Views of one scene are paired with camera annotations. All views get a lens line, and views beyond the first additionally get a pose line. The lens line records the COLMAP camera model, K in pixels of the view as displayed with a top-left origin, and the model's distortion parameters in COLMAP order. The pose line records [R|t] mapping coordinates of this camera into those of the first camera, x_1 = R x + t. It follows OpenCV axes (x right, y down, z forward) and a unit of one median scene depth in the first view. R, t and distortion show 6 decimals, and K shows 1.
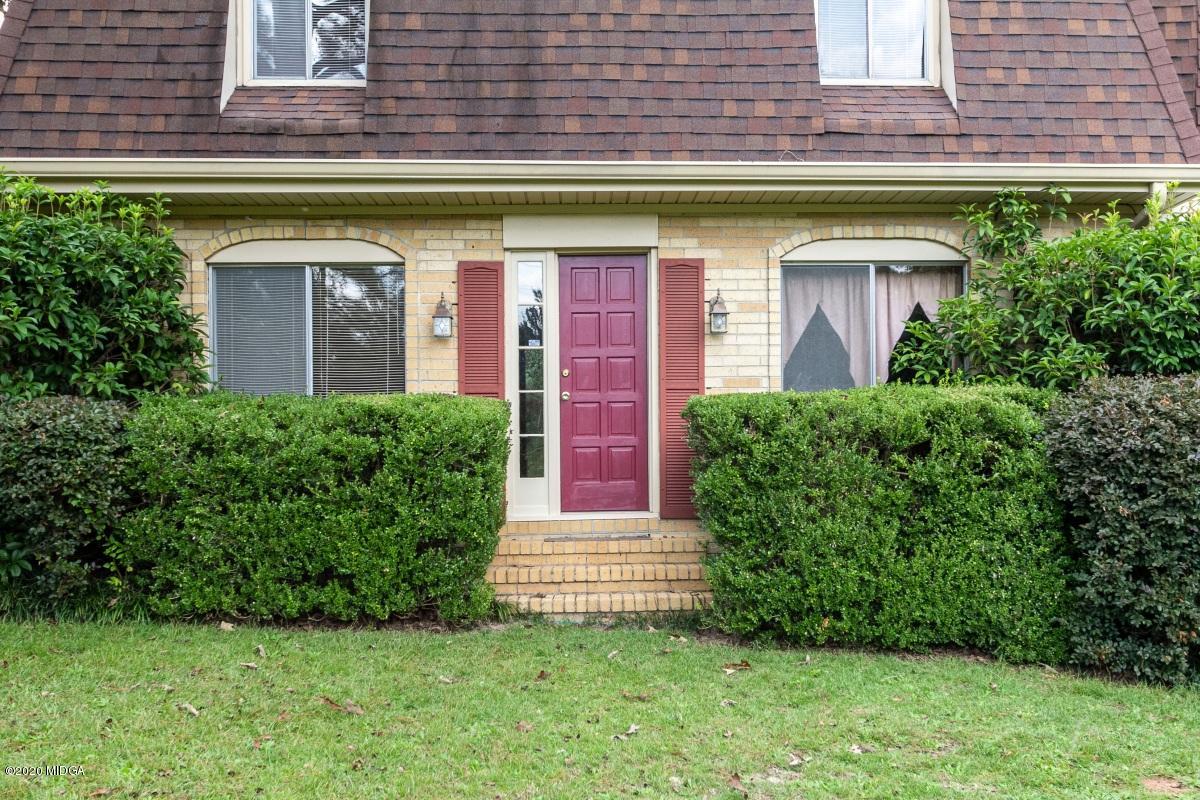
lens RADIAL K [[1281.3, 0, 596.5], [0, 1281.3, 407.1], [0, 0, 1]] dist [-0.011654, 0.000000]
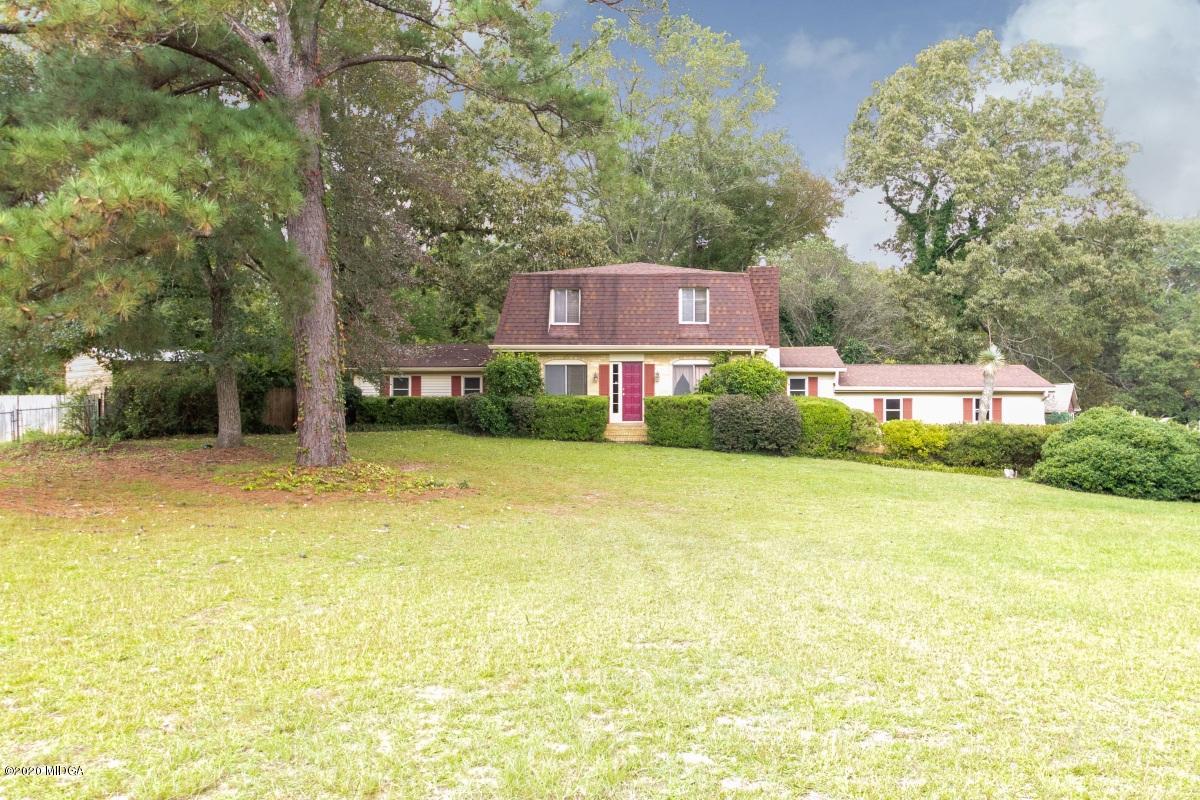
lens RADIAL K [[948.1, 0, 601.0], [0, 948.1, 398.3], [0, 0, 1]] dist [0.000248, 0.000002]
pose [[0.991544, 0.009264, -0.129439, 0.340663], [-0.004506, 0.999305, 0.037005, -0.123527], [0.129692, -0.036109, 0.990897, -2.378363]]
